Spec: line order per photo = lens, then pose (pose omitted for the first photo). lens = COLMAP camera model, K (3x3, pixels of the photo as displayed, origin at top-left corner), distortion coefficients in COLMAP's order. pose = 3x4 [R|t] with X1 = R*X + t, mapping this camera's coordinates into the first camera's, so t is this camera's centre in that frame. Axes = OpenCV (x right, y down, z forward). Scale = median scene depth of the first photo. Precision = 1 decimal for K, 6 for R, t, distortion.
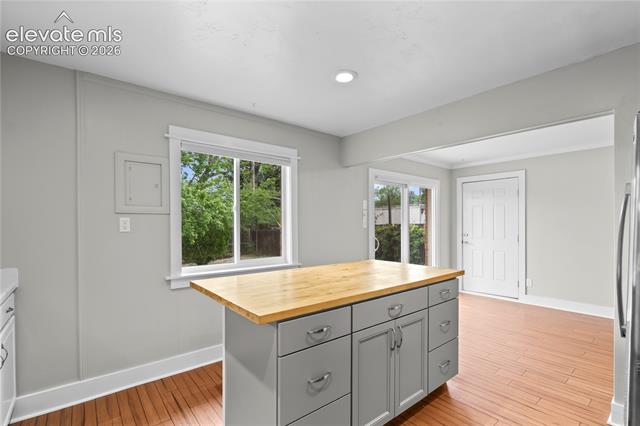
lens RADIAL K [[296.8, 0, 321.2], [0, 296.8, 226.5], [0, 0, 1]] dist [-0.003660, -0.000790]
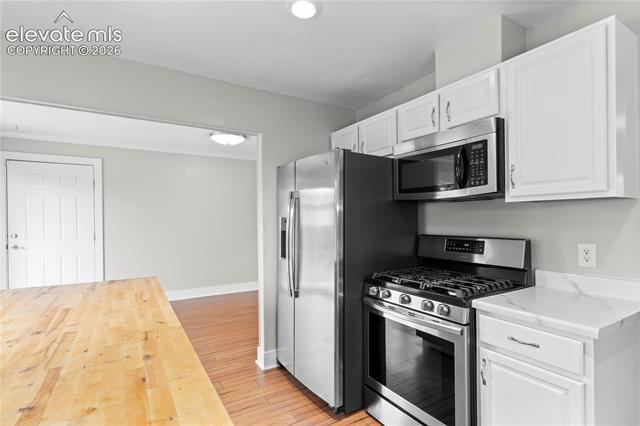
lens RADIAL K [[316.7, 0, 320.4], [0, 316.7, 216.9], [0, 0, 1]] dist [0.001731, 0.000300]
pose [[0.144364, 0.003276, 0.989519, -0.294063], [0.015046, 0.999872, -0.005506, -0.003279], [-0.989410, 0.015684, 0.144296, 0.401066]]
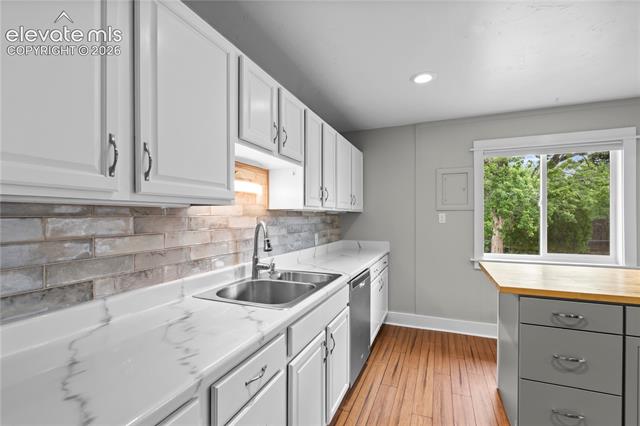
lens RADIAL K [[292.5, 0, 319.8], [0, 292.5, 216.7], [0, 0, 1]] dist [-0.001466, -0.000427]
pose [[0.477391, 0.003478, -0.878684, 0.283148], [-0.005871, 0.999982, 0.000769, -0.010053], [0.878671, 0.004791, 0.477404, -0.193815]]
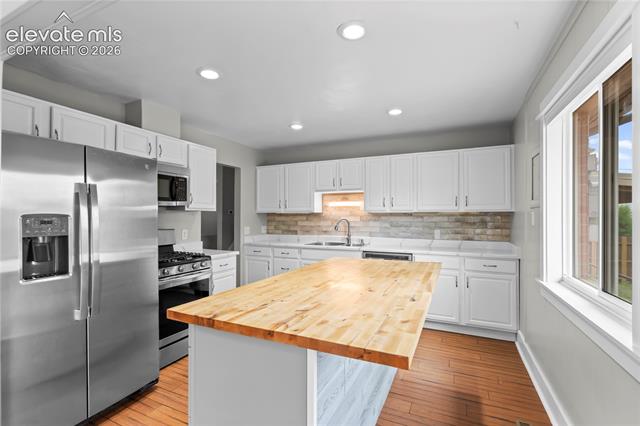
lens RADIAL K [[292.5, 0, 319.8], [0, 292.5, 216.7], [0, 0, 1]] dist [-0.001466, -0.000427]
pose [[-0.903129, -0.001375, -0.429367, 0.433875], [-0.004238, 0.999975, 0.005713, -0.014842], [0.429348, 0.006979, -0.903112, 1.473230]]
